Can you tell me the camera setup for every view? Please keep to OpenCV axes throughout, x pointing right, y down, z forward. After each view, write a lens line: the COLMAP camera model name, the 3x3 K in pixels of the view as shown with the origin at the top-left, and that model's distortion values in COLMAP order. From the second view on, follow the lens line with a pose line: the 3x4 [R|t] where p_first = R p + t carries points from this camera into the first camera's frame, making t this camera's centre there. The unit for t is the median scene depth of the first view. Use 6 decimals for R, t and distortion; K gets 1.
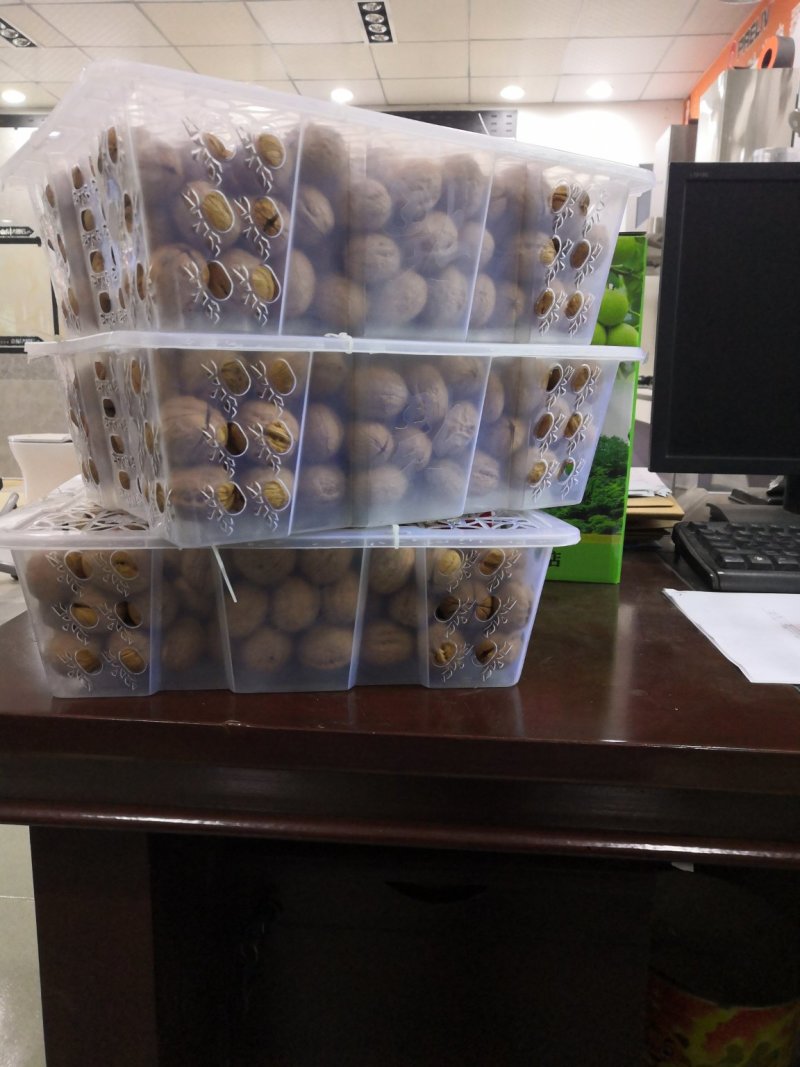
lens RADIAL K [[838.9, 0, 398.3], [0, 838.9, 530.6], [0, 0, 1]] dist [-0.006939, -0.002142]
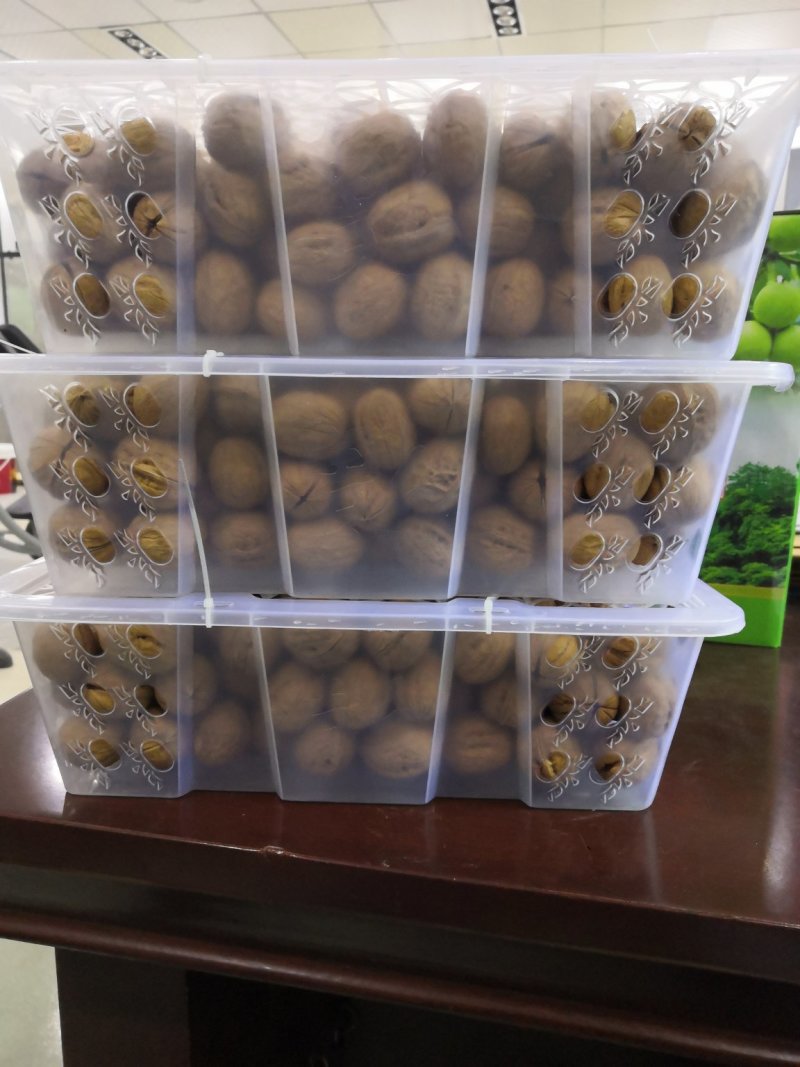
lens RADIAL K [[838.9, 0, 398.3], [0, 838.9, 530.6], [0, 0, 1]] dist [-0.006939, -0.002142]
pose [[0.989311, 0.020257, -0.144409, 0.021880], [-0.020939, 0.999776, -0.003206, -0.059864], [0.144312, 0.006196, 0.989513, 0.229114]]
